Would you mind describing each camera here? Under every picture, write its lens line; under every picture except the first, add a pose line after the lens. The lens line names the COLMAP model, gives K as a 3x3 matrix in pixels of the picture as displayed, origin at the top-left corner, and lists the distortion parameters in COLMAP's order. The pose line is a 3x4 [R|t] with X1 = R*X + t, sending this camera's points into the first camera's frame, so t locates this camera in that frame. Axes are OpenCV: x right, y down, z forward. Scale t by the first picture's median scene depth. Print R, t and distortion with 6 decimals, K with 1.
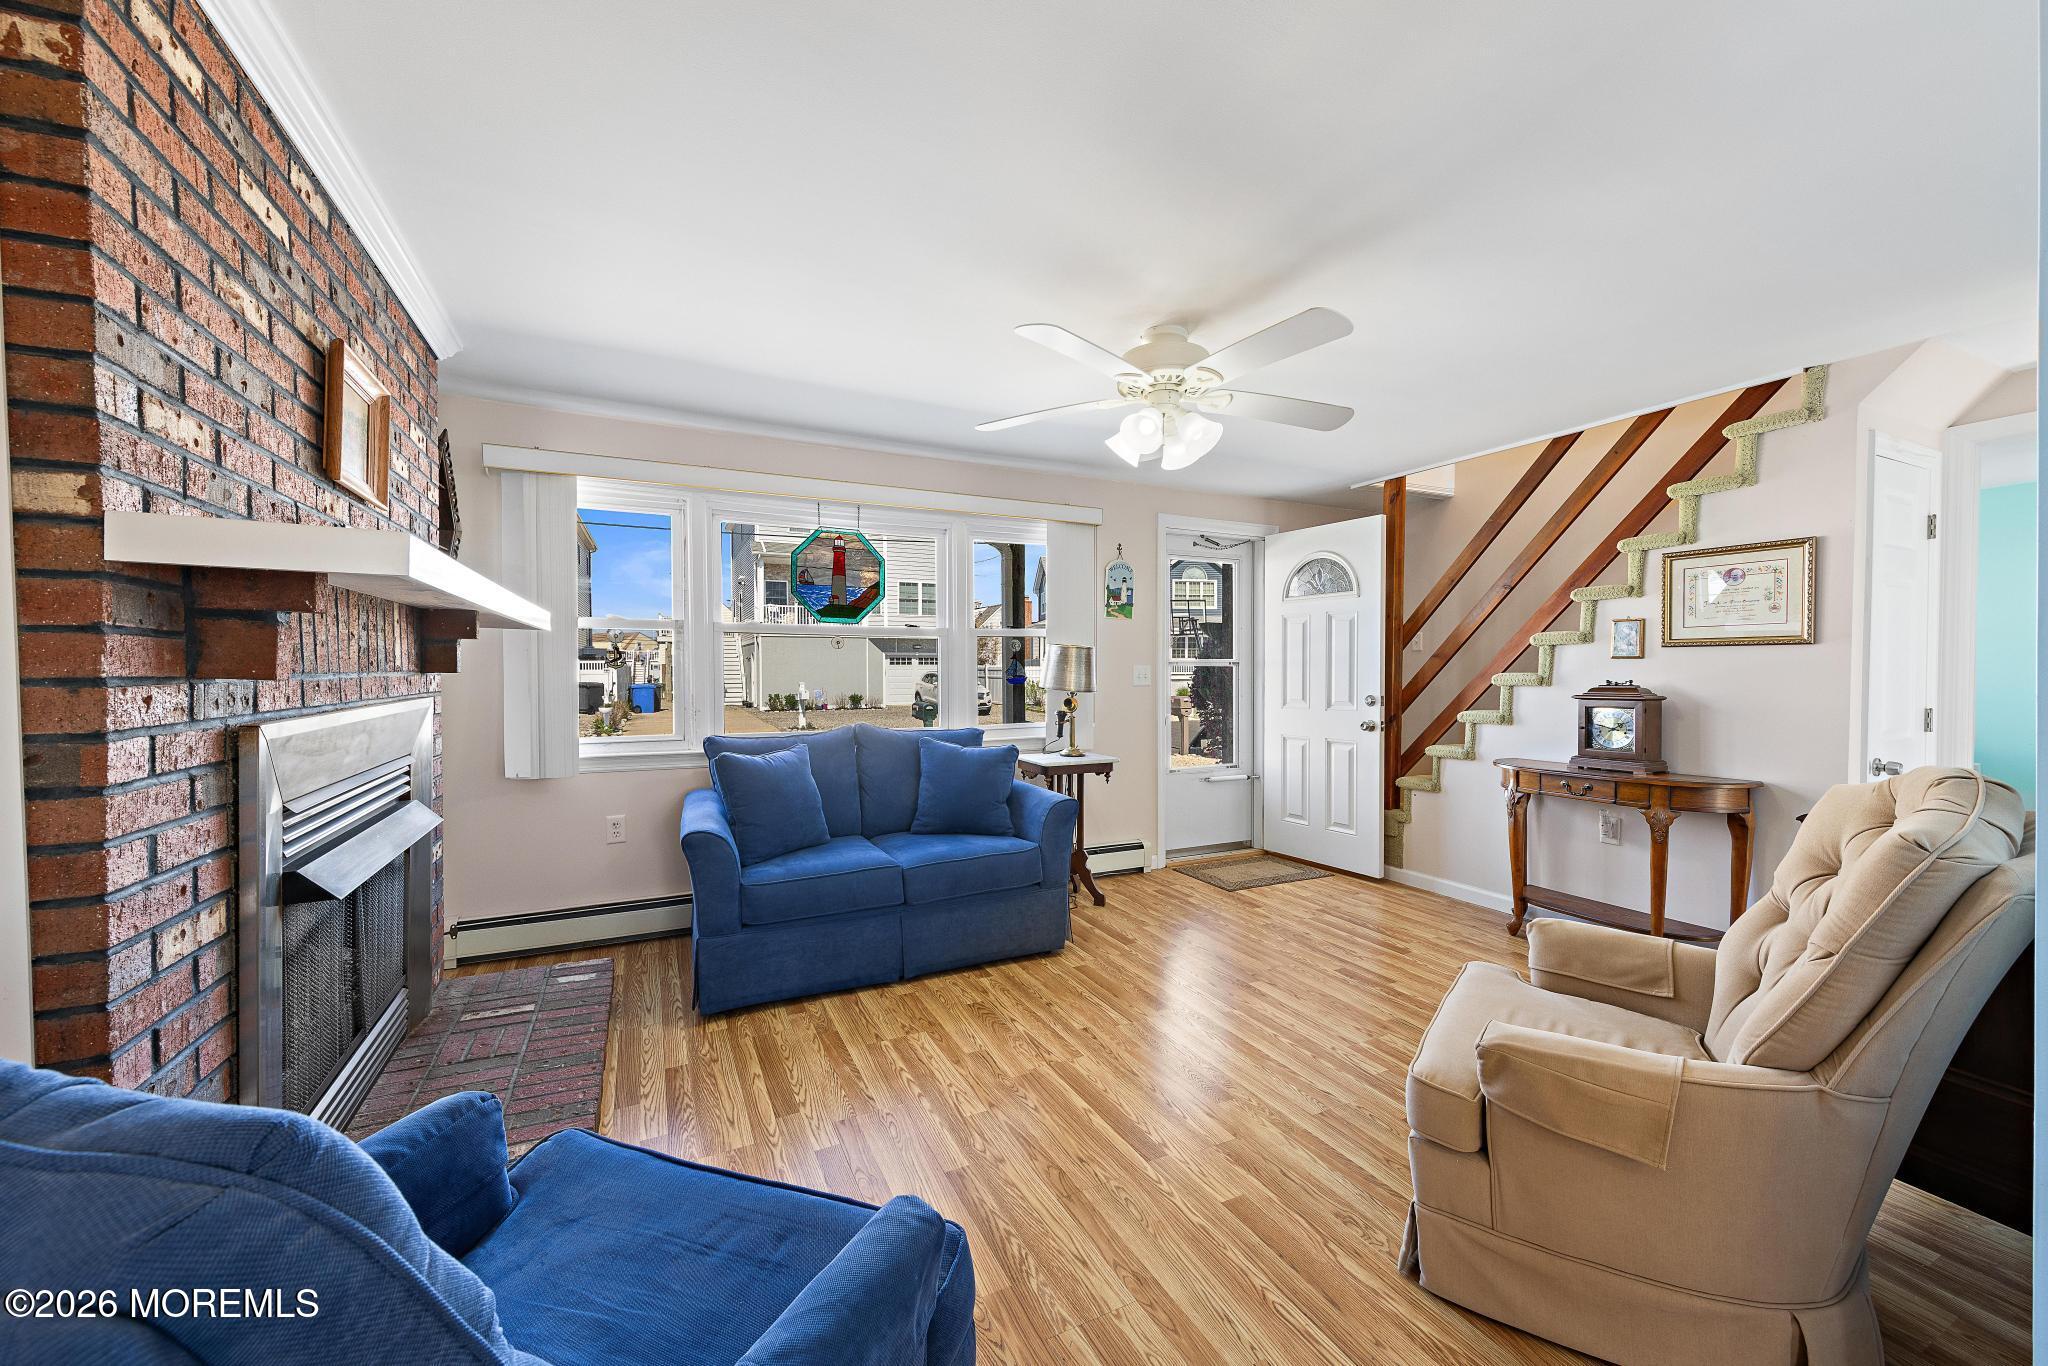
lens RADIAL K [[763.8, 0, 1019.8], [0, 763.8, 681.5], [0, 0, 1]] dist [0.008498, -0.000944]
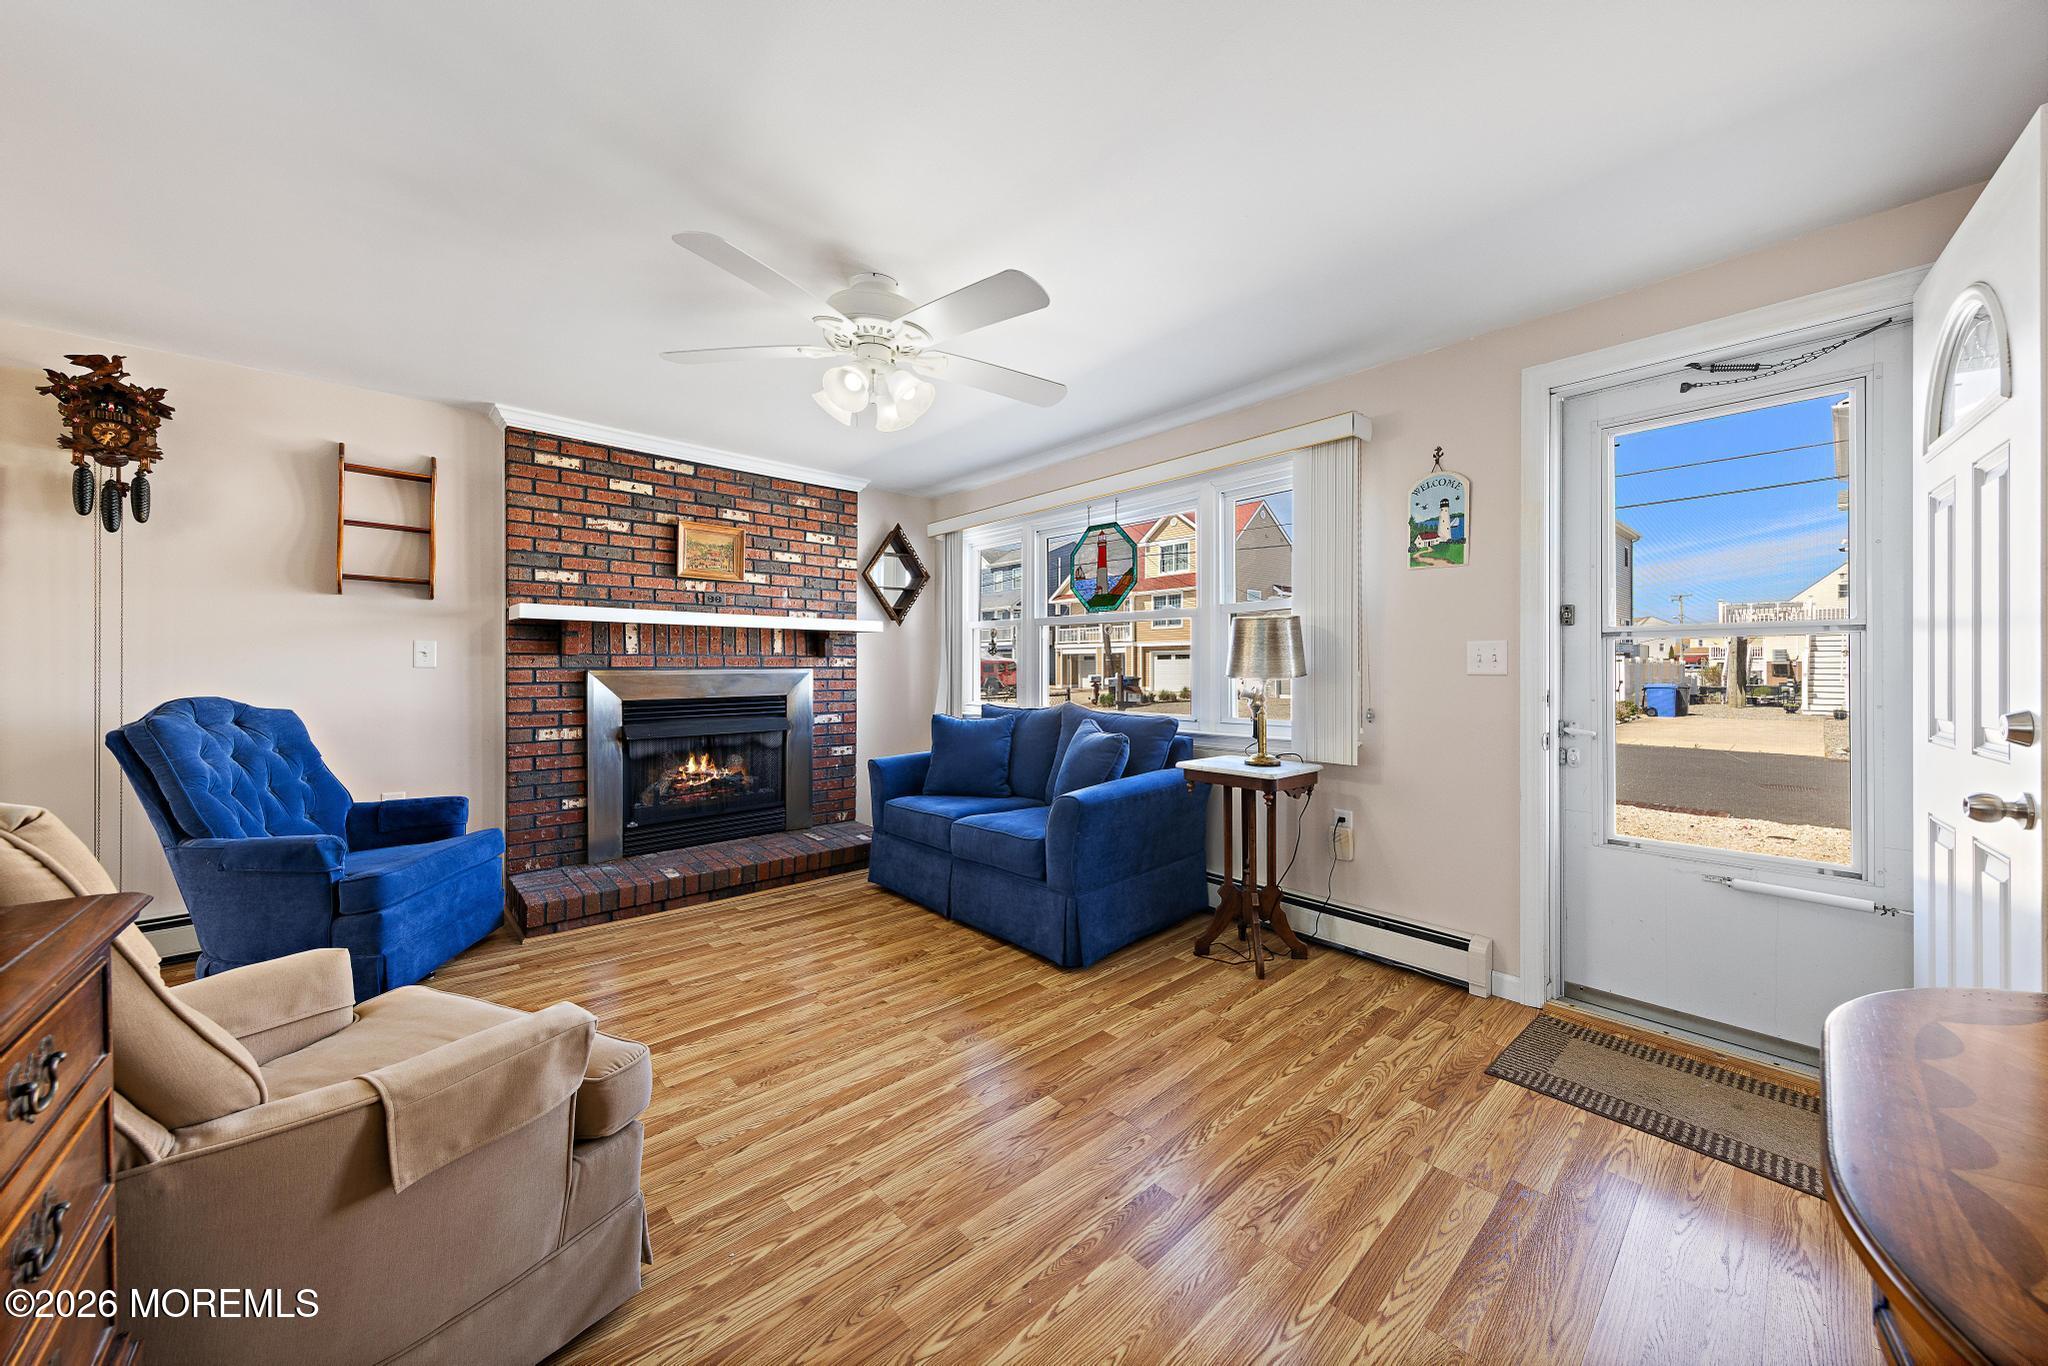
lens RADIAL K [[703.3, 0, 1022.0], [0, 703.3, 665.1], [0, 0, 1]] dist [0.003390, -0.000206]
pose [[0.288938, -0.001445, -0.957347, 0.988045], [-0.015946, 0.999853, -0.006322, 0.011804], [0.957215, 0.017092, 0.288872, 0.864144]]
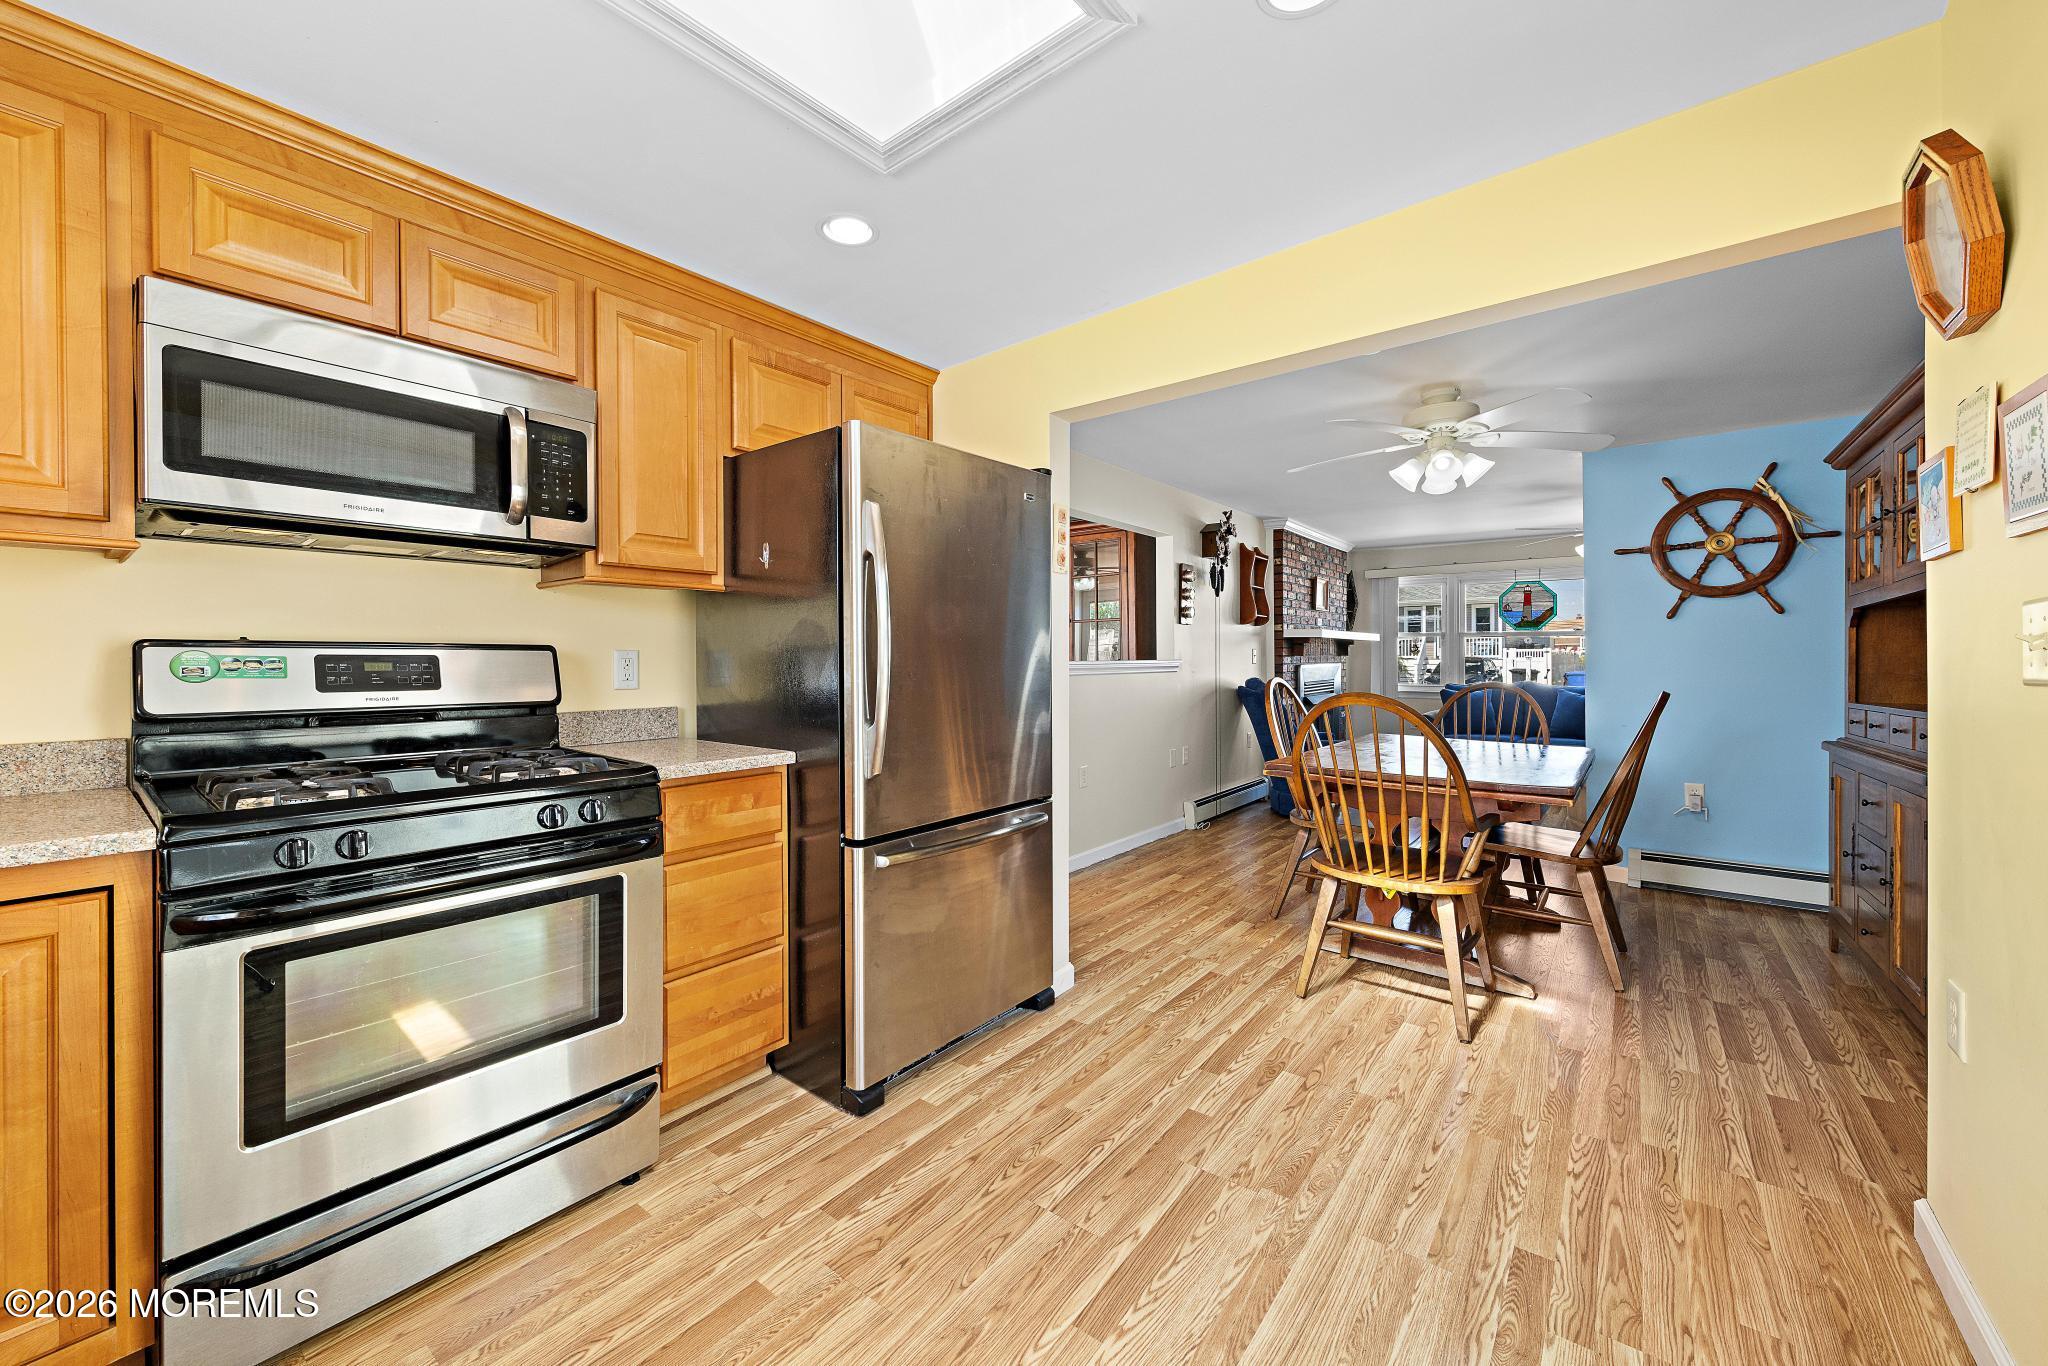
lens RADIAL K [[787.9, 0, 1032.8], [0, 787.9, 659.0], [0, 0, 1]] dist [0.008352, -0.001242]
pose [[0.444656, -0.000420, -0.895701, 1.416758], [-0.013442, 0.999884, -0.007142, 0.037551], [0.895601, 0.015216, 0.444599, -1.423103]]
